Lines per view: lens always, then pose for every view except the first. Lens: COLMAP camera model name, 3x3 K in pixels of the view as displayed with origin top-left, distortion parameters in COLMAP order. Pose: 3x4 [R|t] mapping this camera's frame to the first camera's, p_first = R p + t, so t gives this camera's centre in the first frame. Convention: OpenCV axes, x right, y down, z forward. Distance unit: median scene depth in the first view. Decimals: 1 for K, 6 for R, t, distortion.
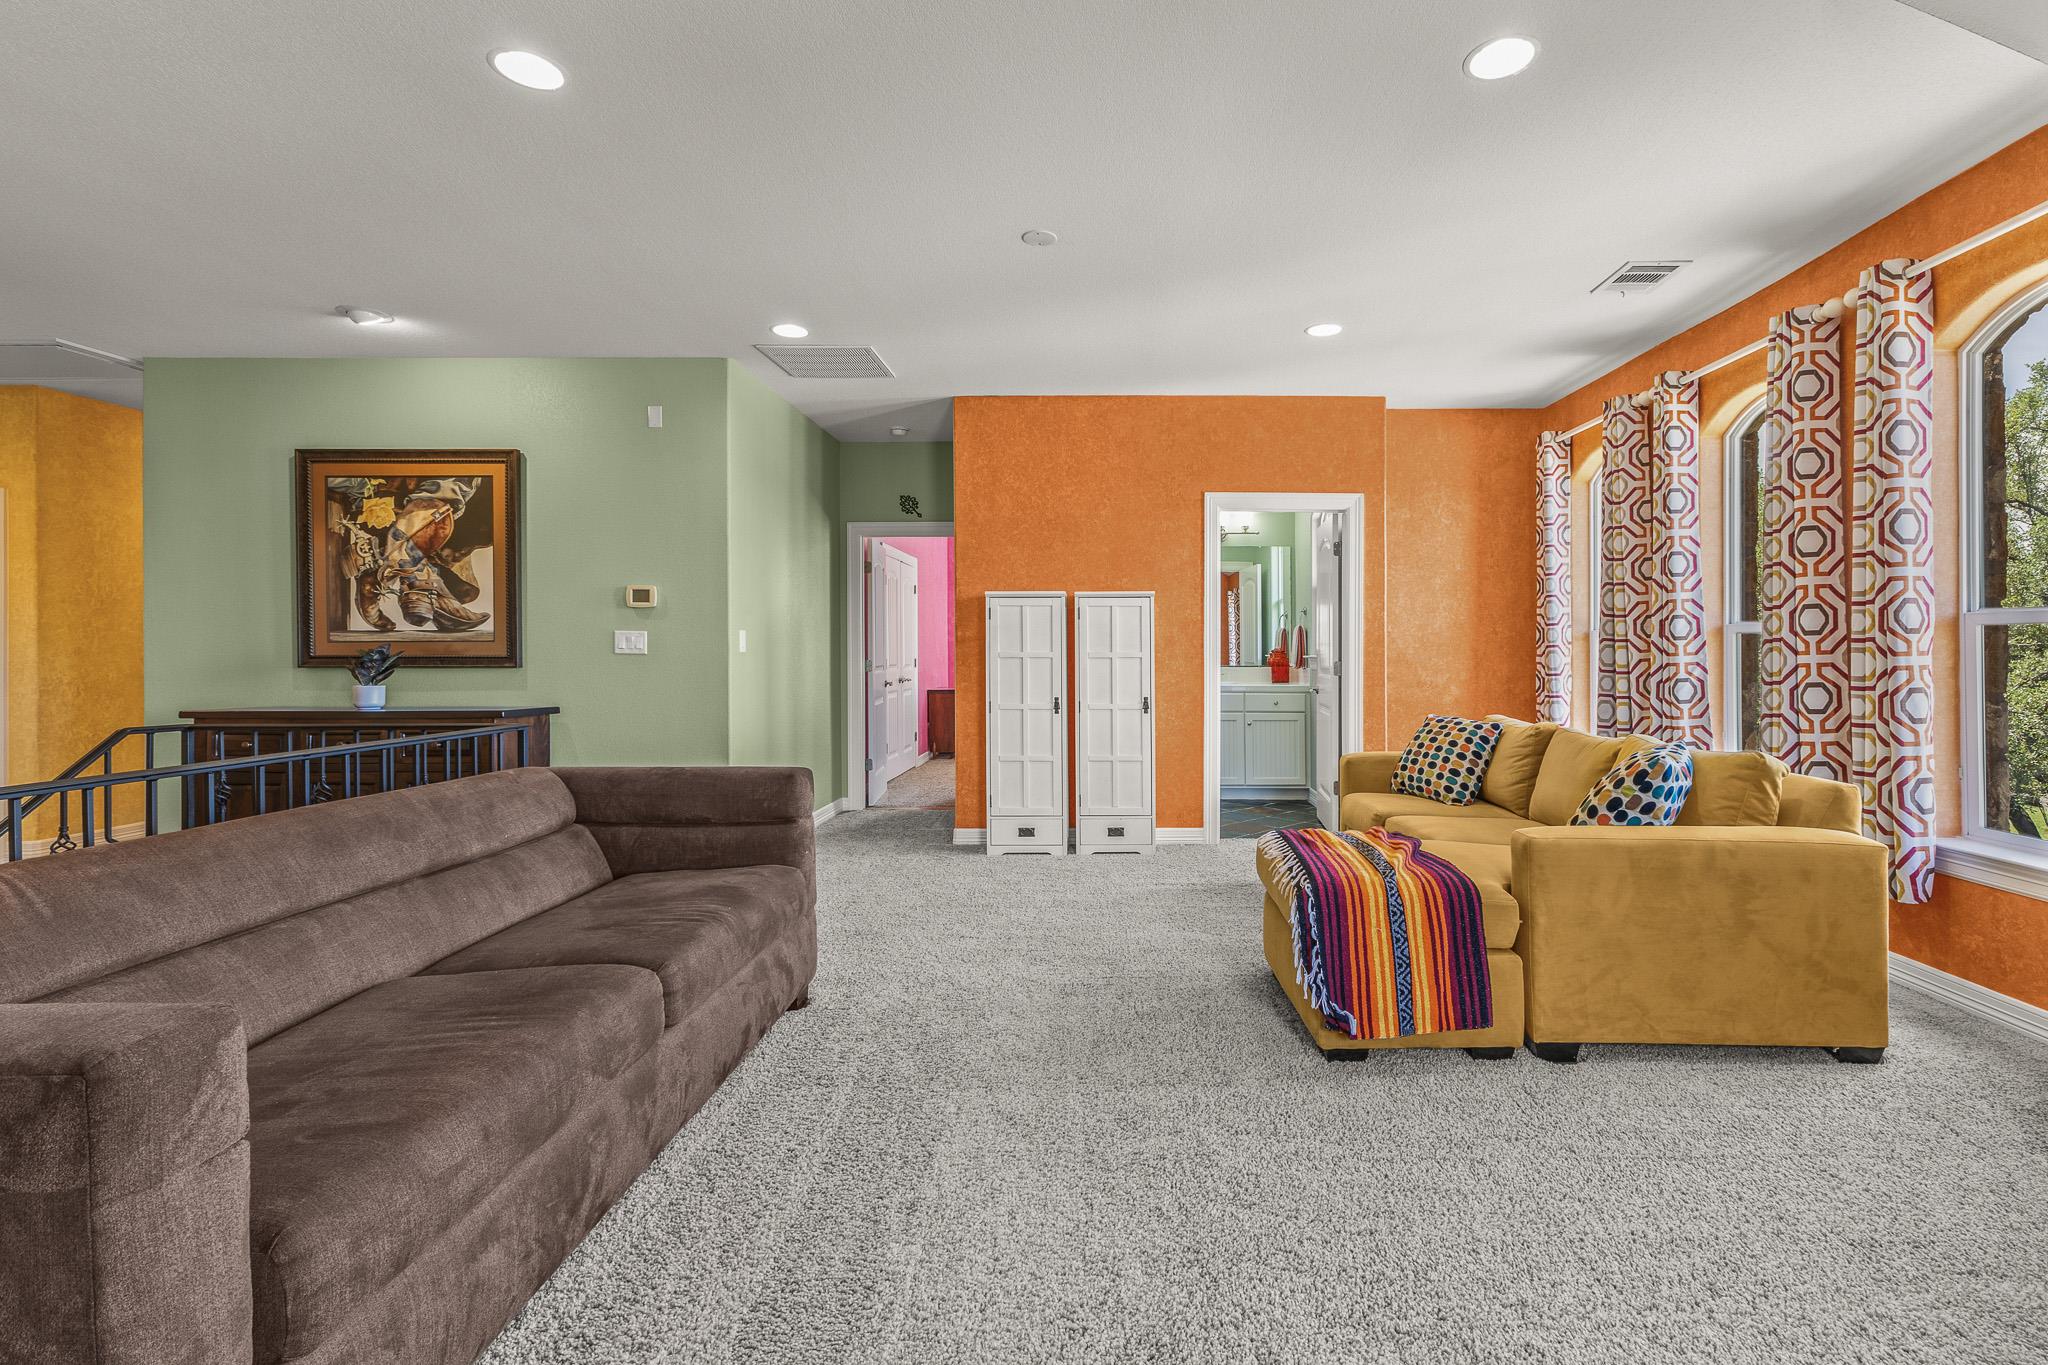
lens RADIAL K [[918.0, 0, 1077.3], [0, 918.0, 656.6], [0, 0, 1]] dist [0.004257, -0.000243]
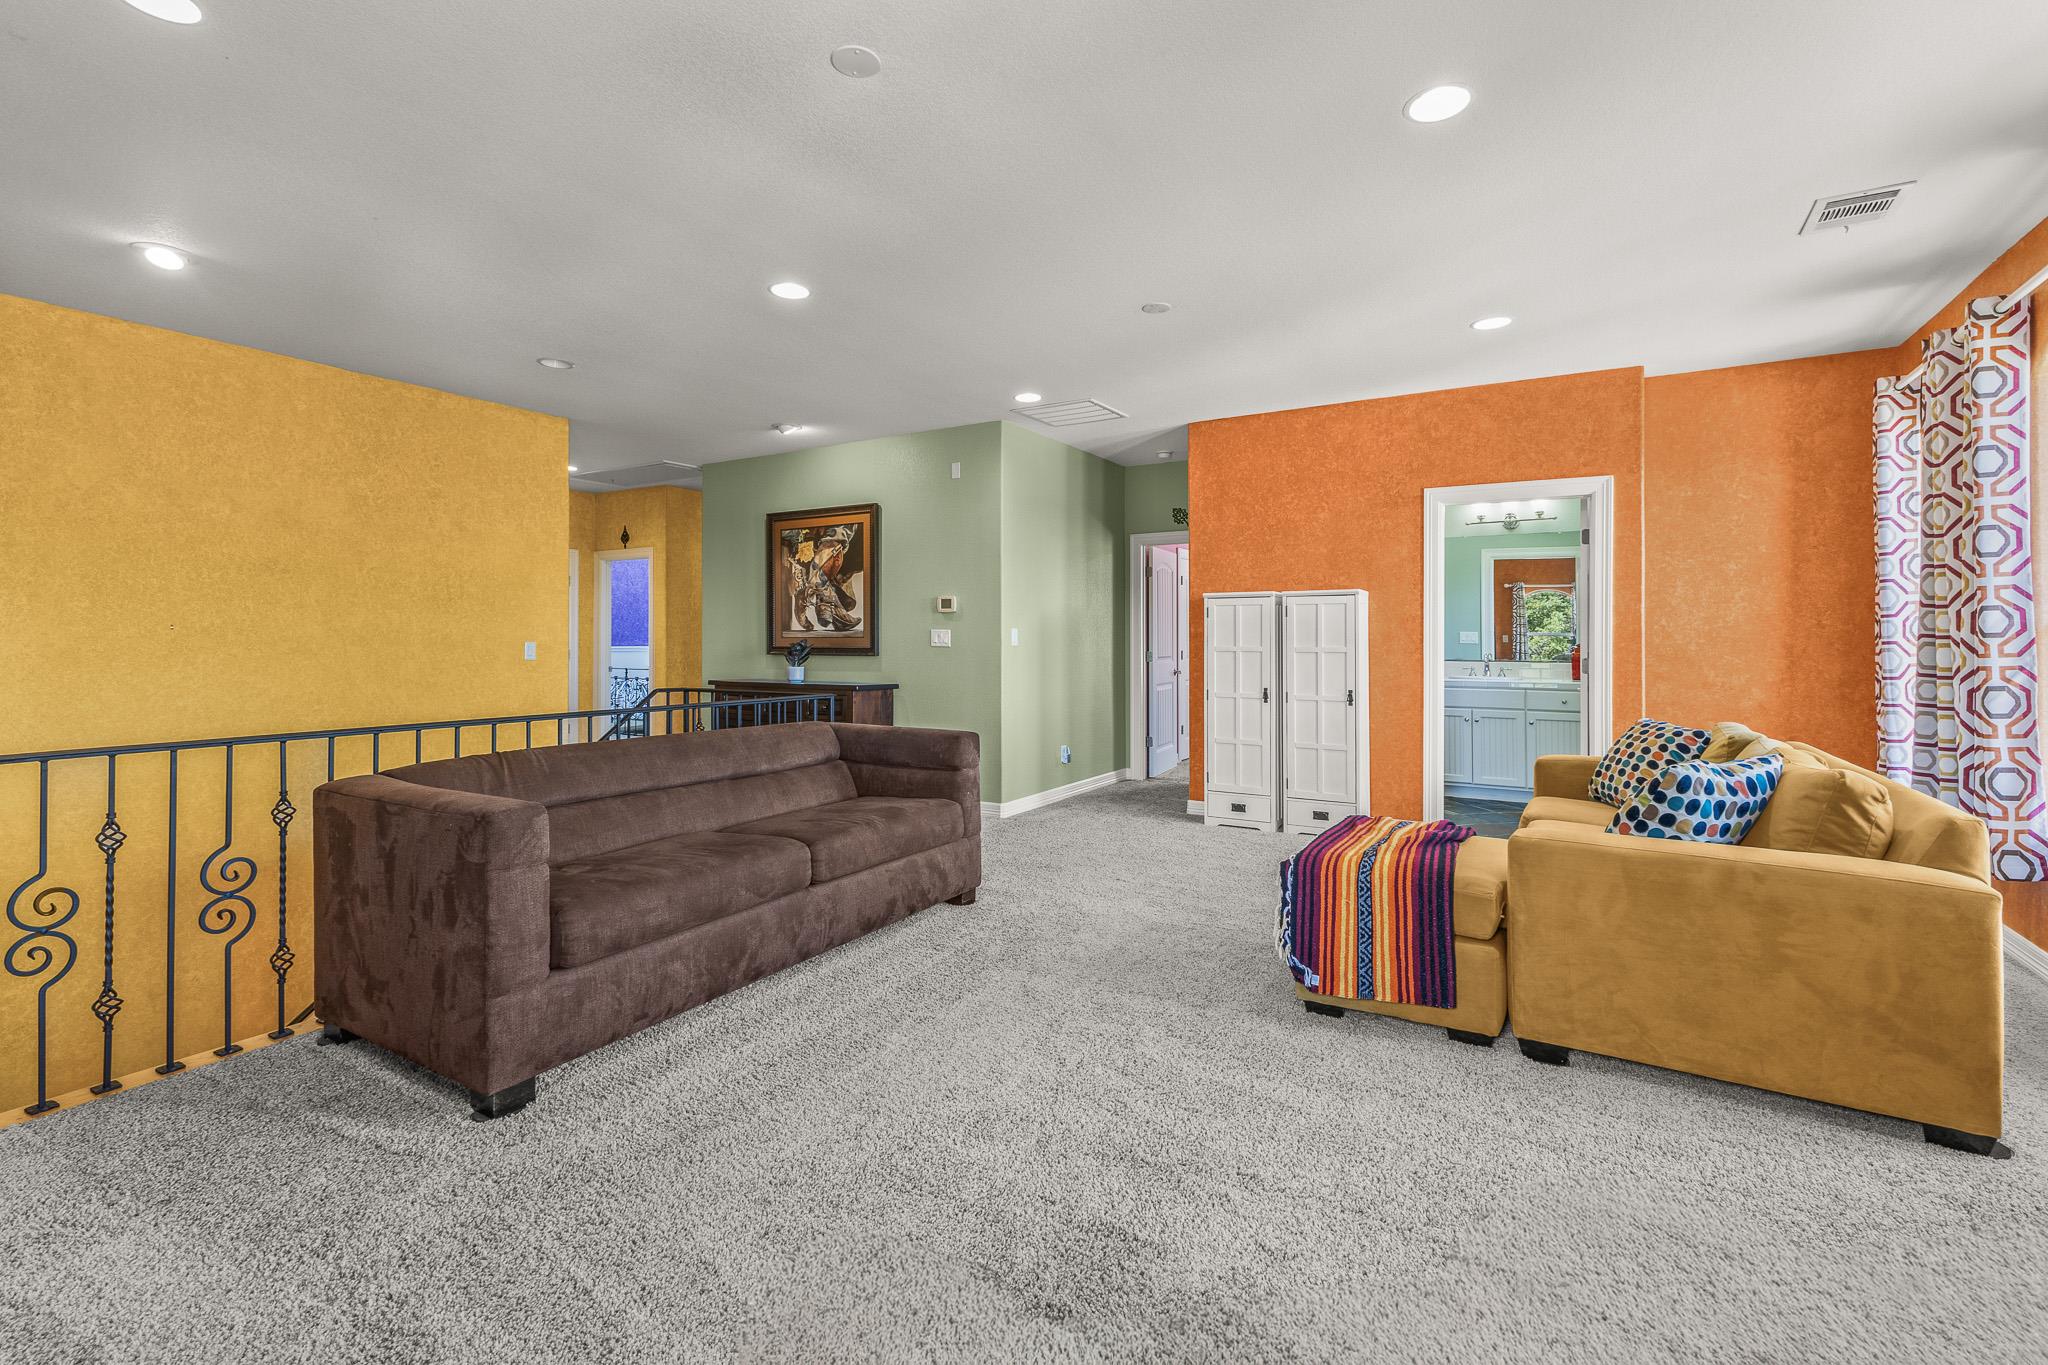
lens RADIAL K [[896.3, 0, 1025.5], [0, 896.3, 640.1], [0, 0, 1]] dist [0.003177, 0.000329]
pose [[0.859894, 0.001882, -0.510469, 0.338491], [-0.004459, 0.999983, -0.003824, -0.009065], [0.510453, 0.005565, 0.859887, -0.086489]]
